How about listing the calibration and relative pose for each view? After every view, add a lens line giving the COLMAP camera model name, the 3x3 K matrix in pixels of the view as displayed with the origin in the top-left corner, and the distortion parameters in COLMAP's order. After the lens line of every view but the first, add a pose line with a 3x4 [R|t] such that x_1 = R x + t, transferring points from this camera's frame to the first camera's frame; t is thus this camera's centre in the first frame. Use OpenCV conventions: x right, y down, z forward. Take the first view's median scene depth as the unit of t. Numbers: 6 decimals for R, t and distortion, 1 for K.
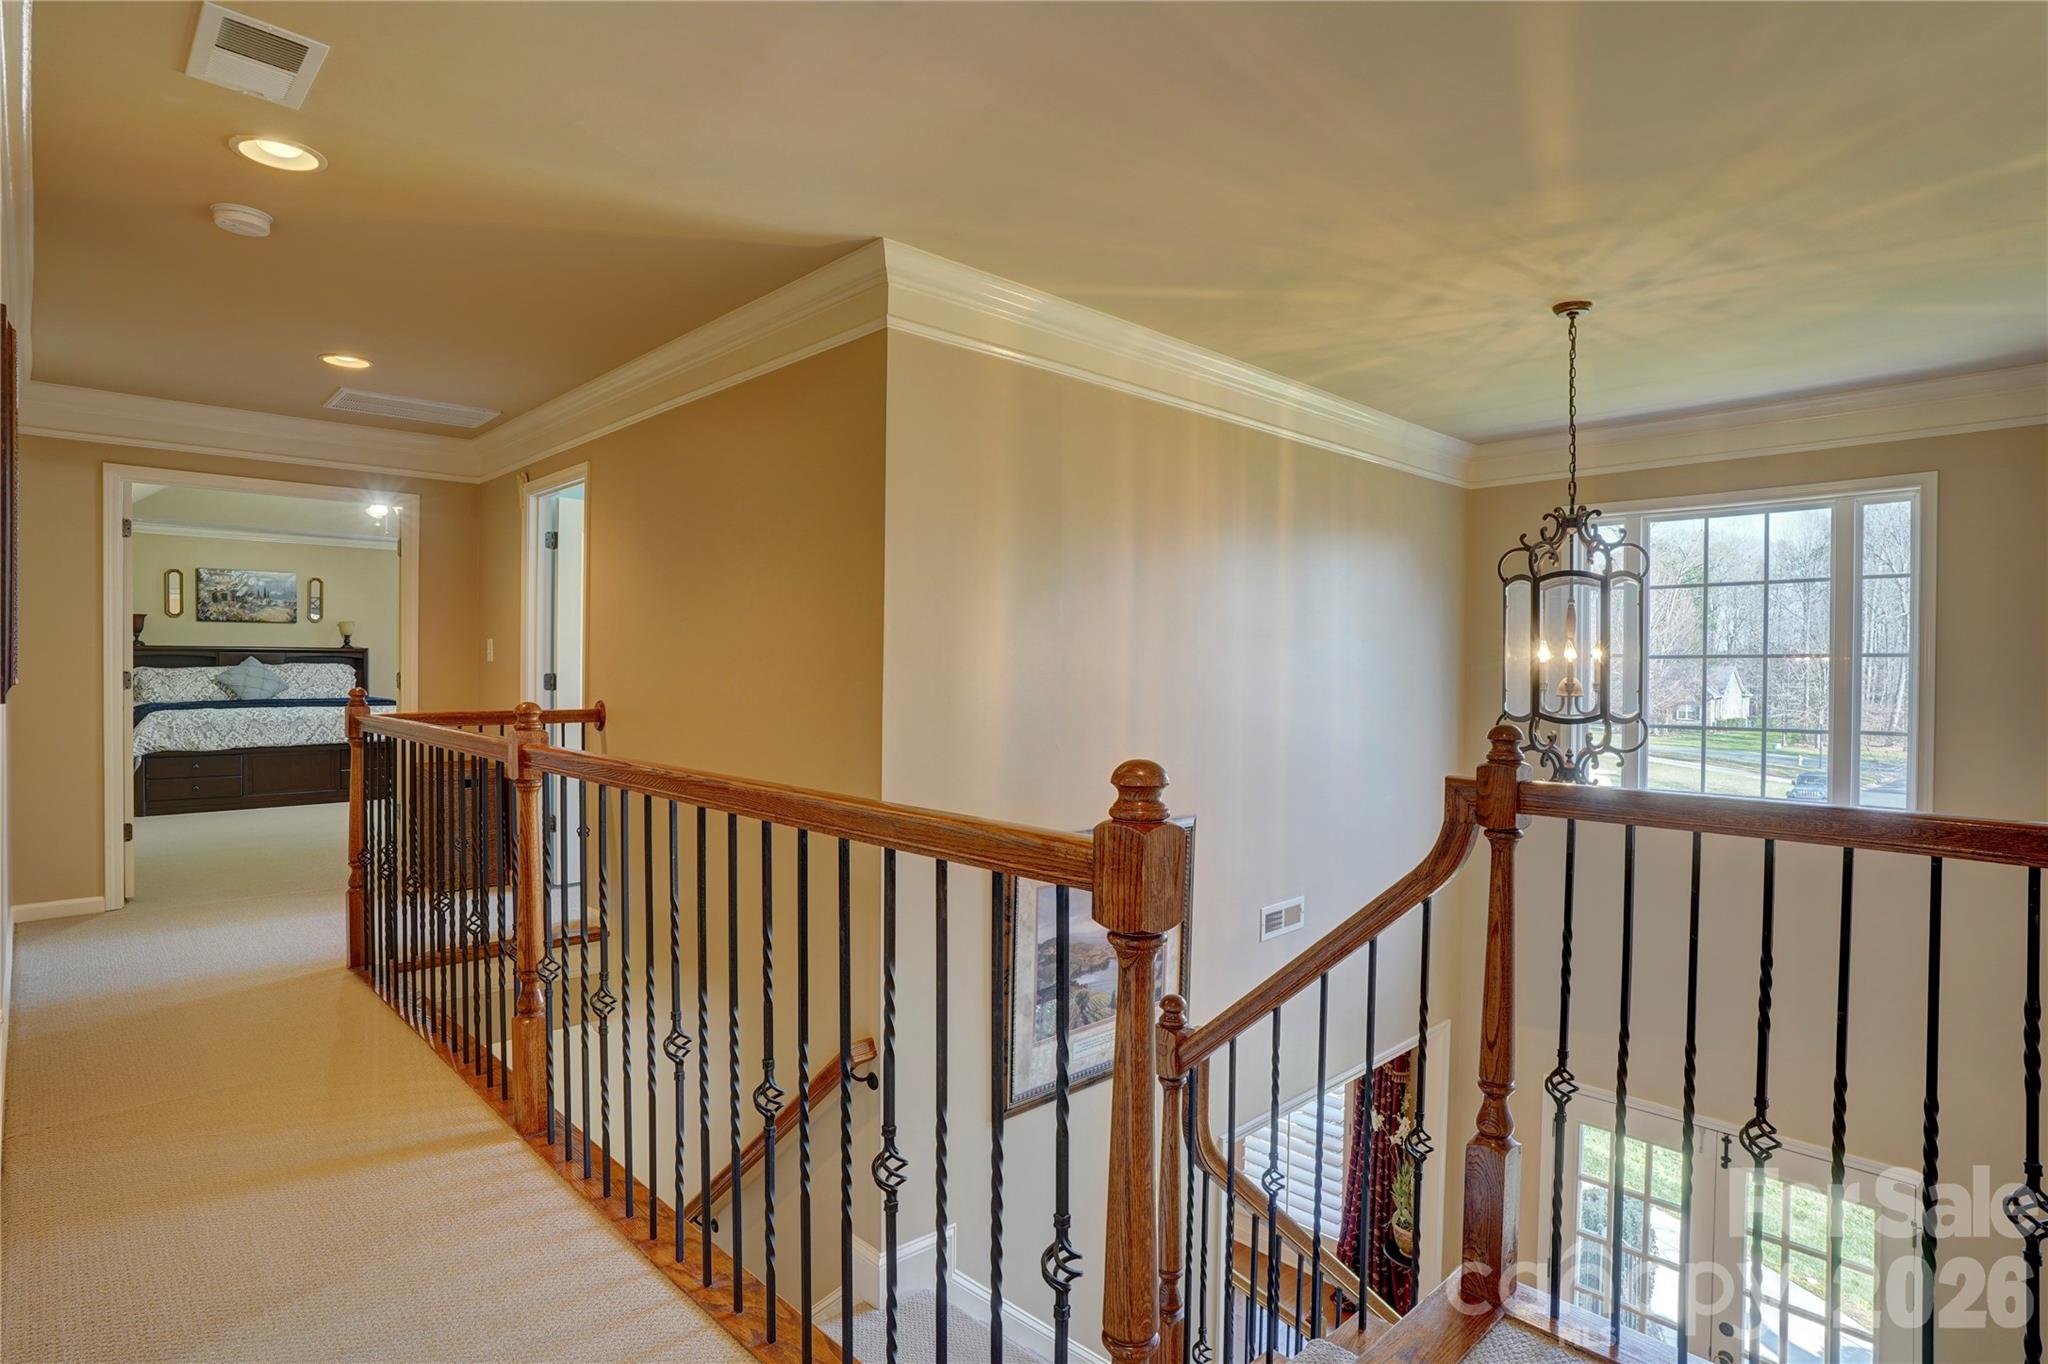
lens RADIAL K [[1072.3, 0, 1024.0], [0, 1072.3, 682.0], [0, 0, 1]] dist [-0.078291, 0.046542]
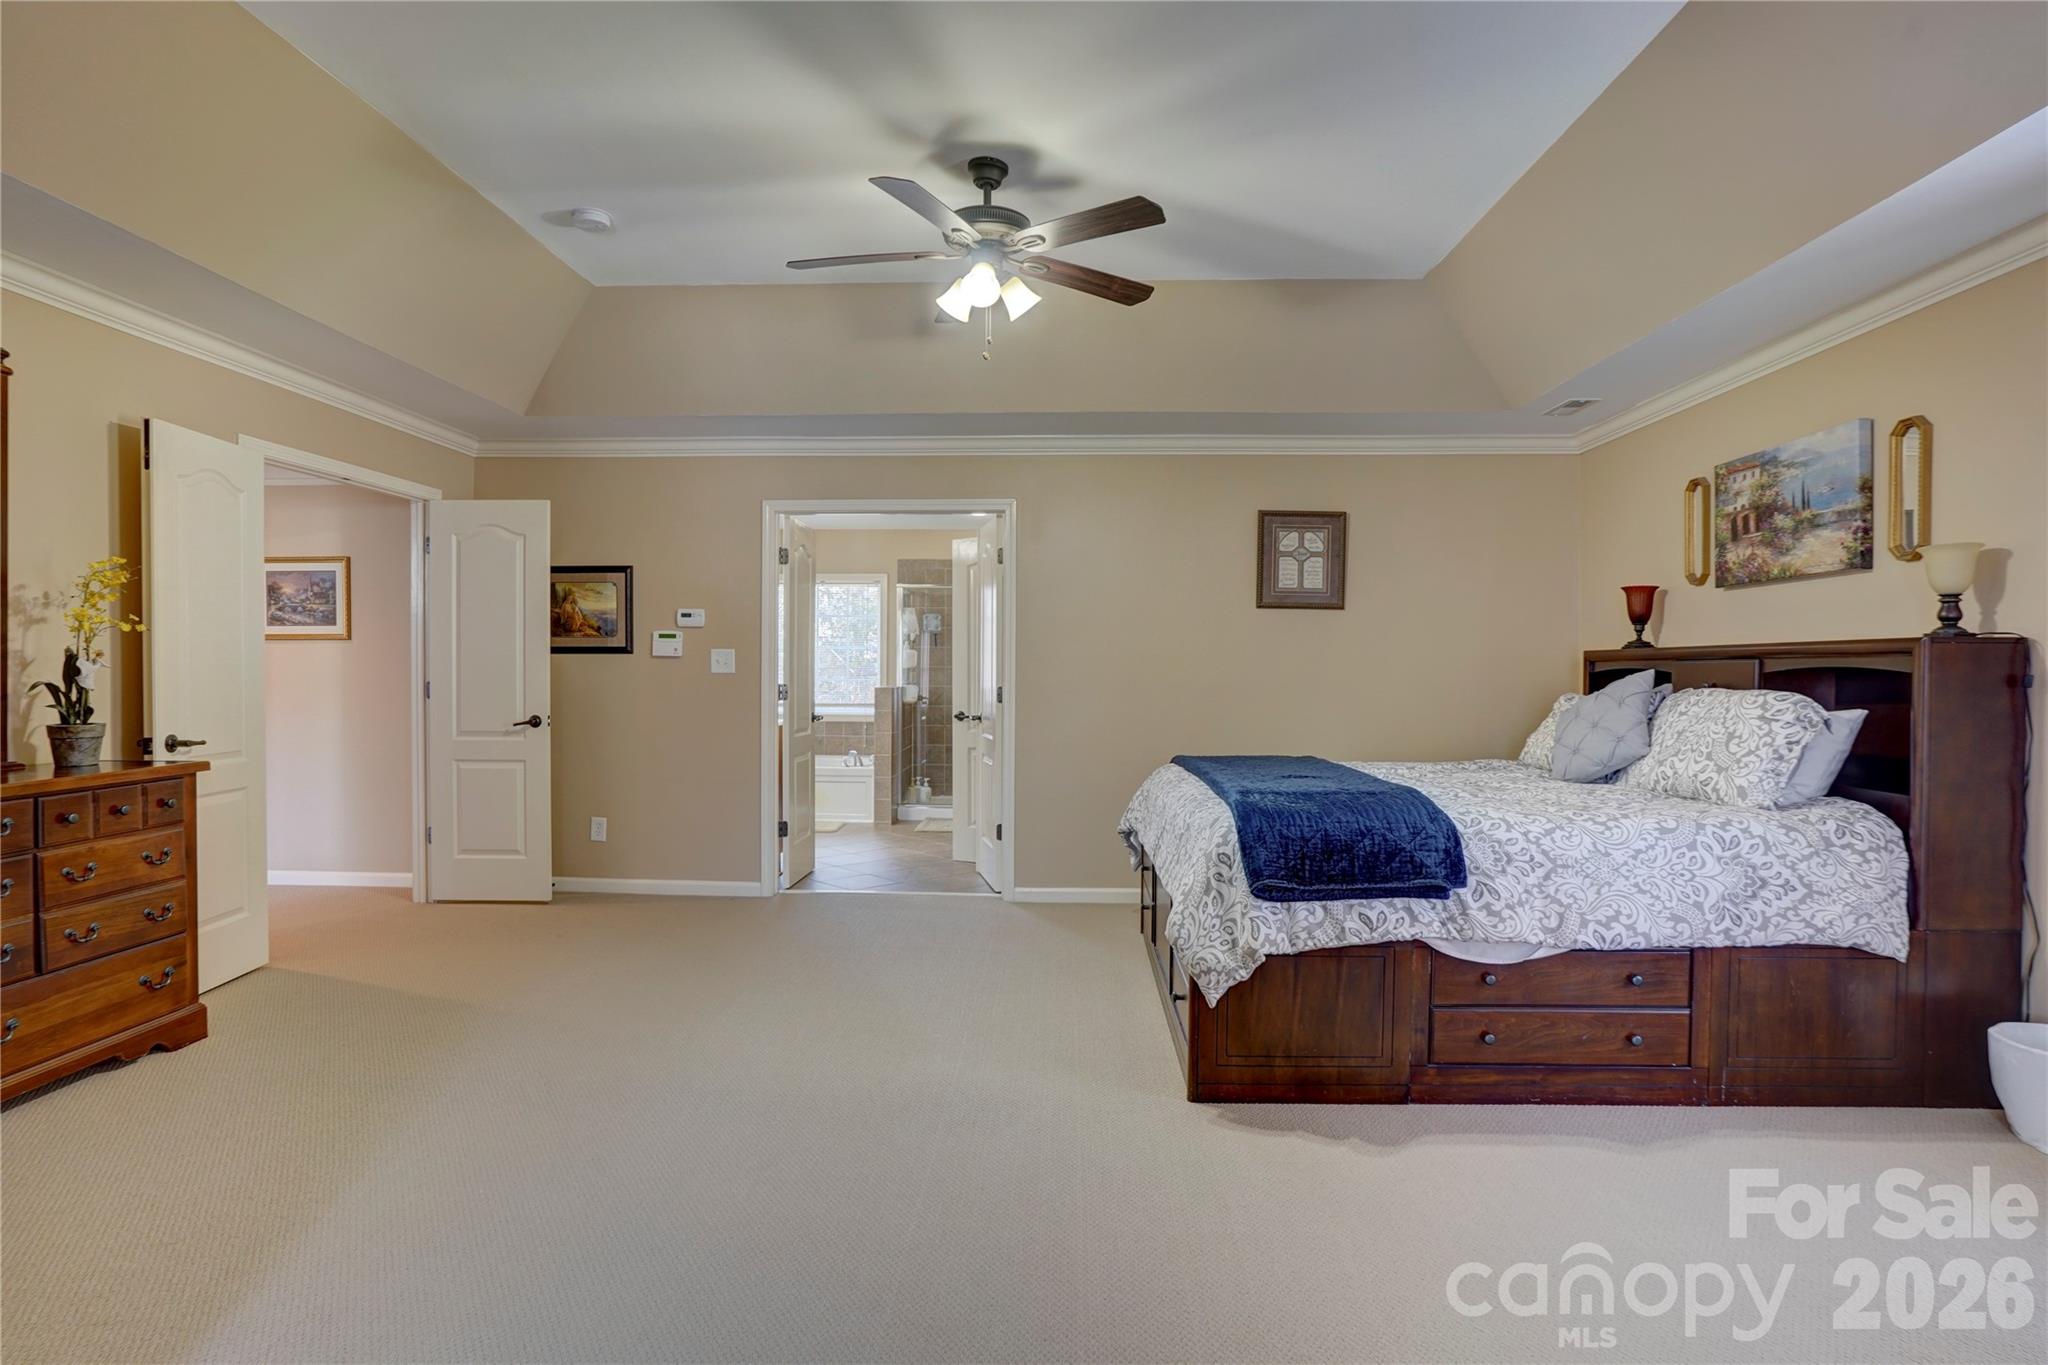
lens RADIAL K [[1072.3, 0, 1024.0], [0, 1072.3, 682.5], [0, 0, 1]] dist [-0.078291, 0.046542]
pose [[-0.717378, -0.001645, -0.696682, -0.287627], [-0.020573, 0.999611, 0.018824, -0.022254], [0.696380, 0.027837, -0.717133, 1.111239]]
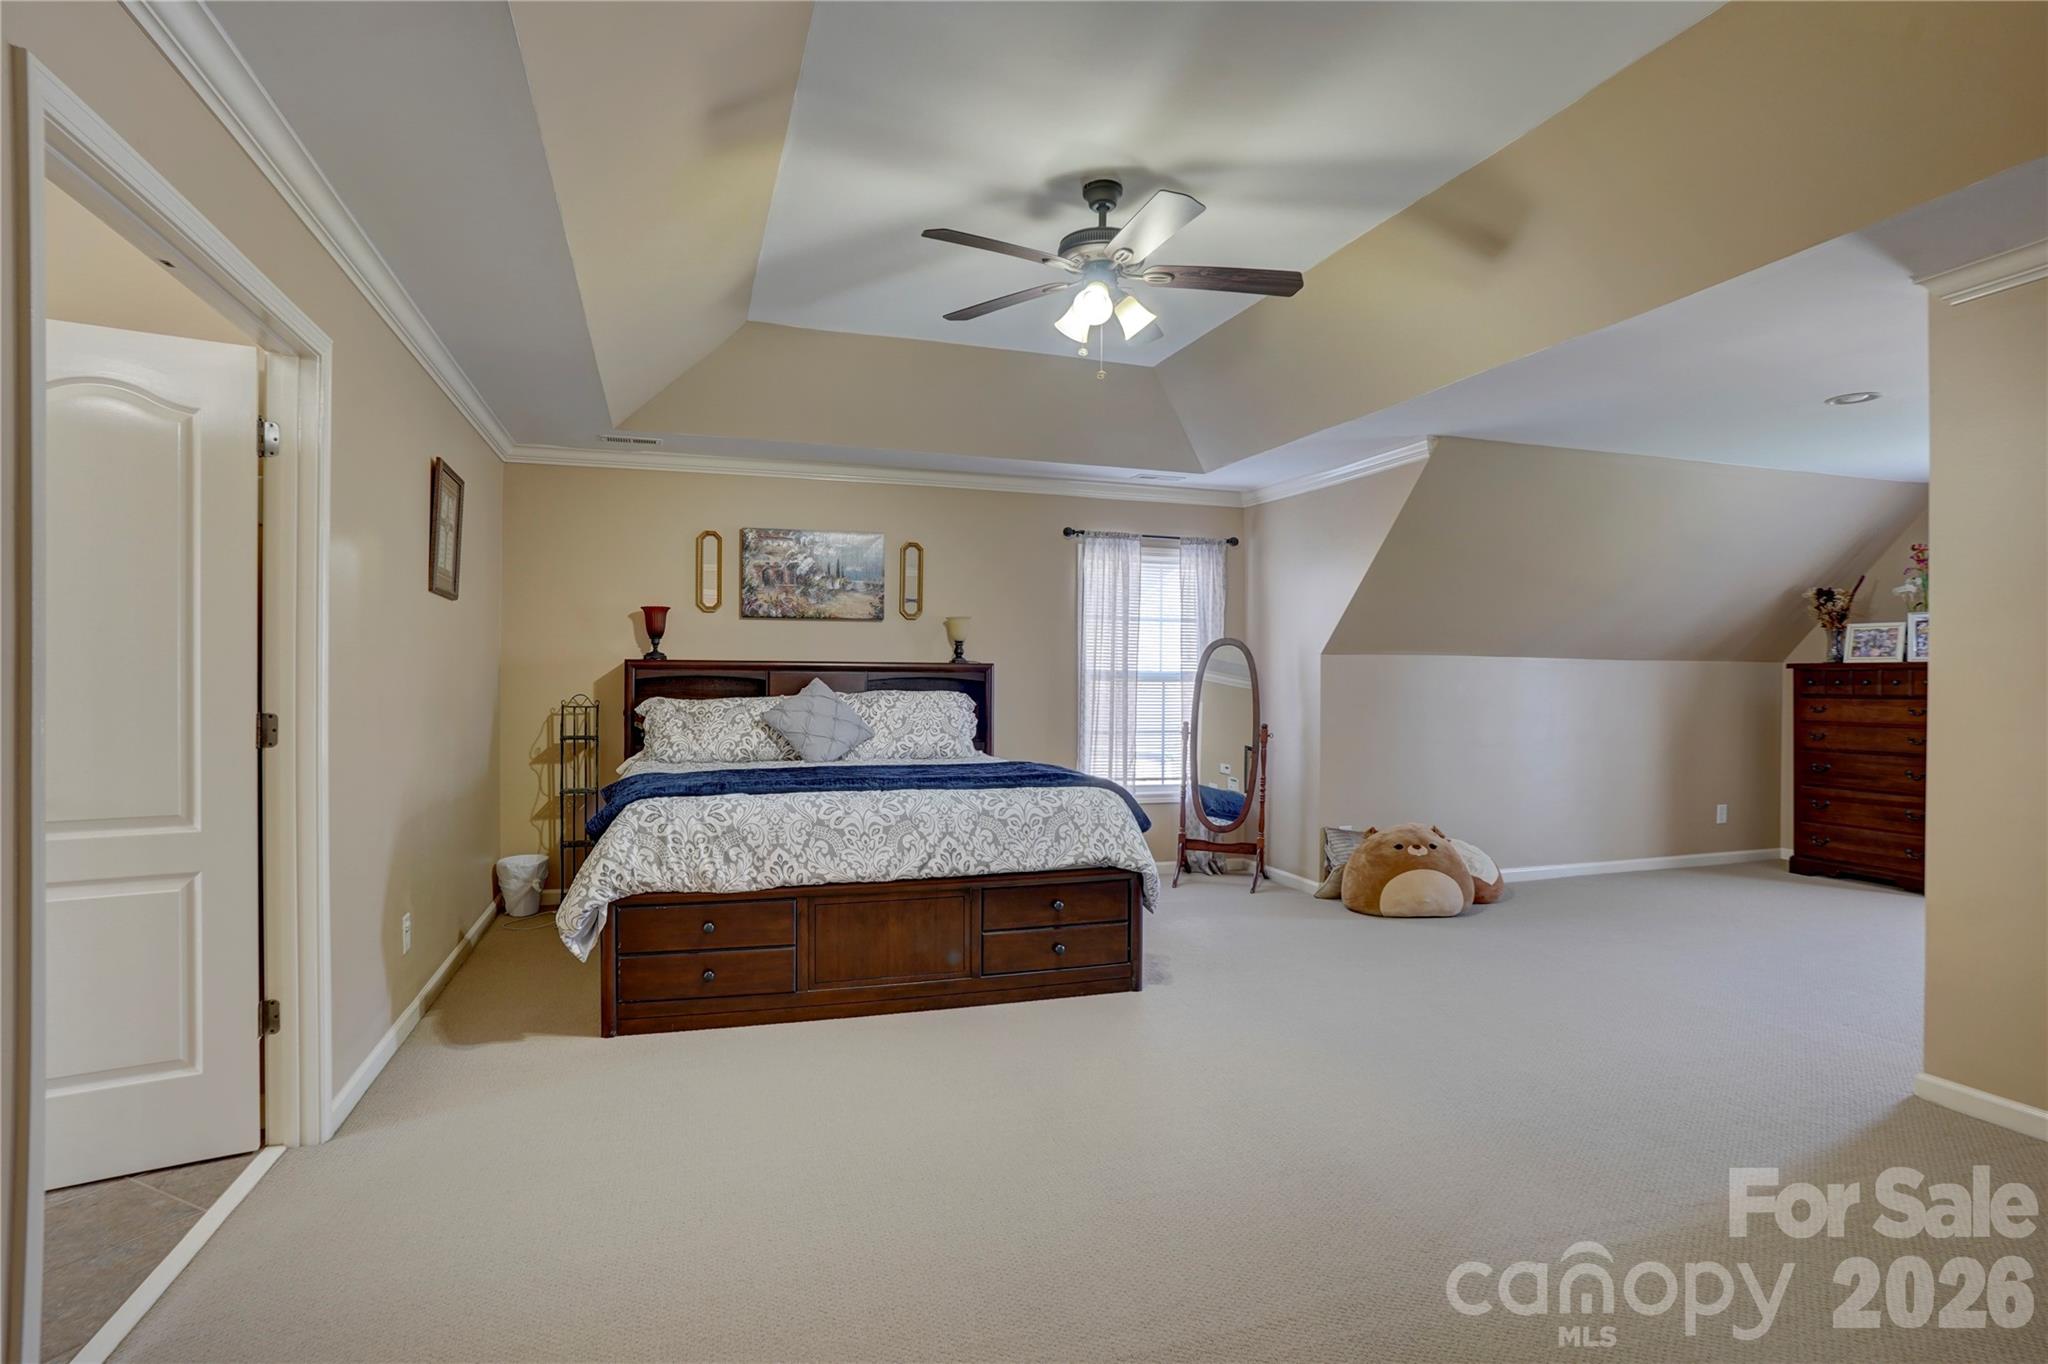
lens RADIAL K [[1072.3, 0, 1024.0], [0, 1072.3, 682.0], [0, 0, 1]] dist [-0.078291, 0.046542]
pose [[0.900690, 0.000573, -0.434462, -0.389362], [-0.008523, 0.999830, -0.016350, -0.014040], [0.434379, 0.018429, 0.900542, 0.527010]]
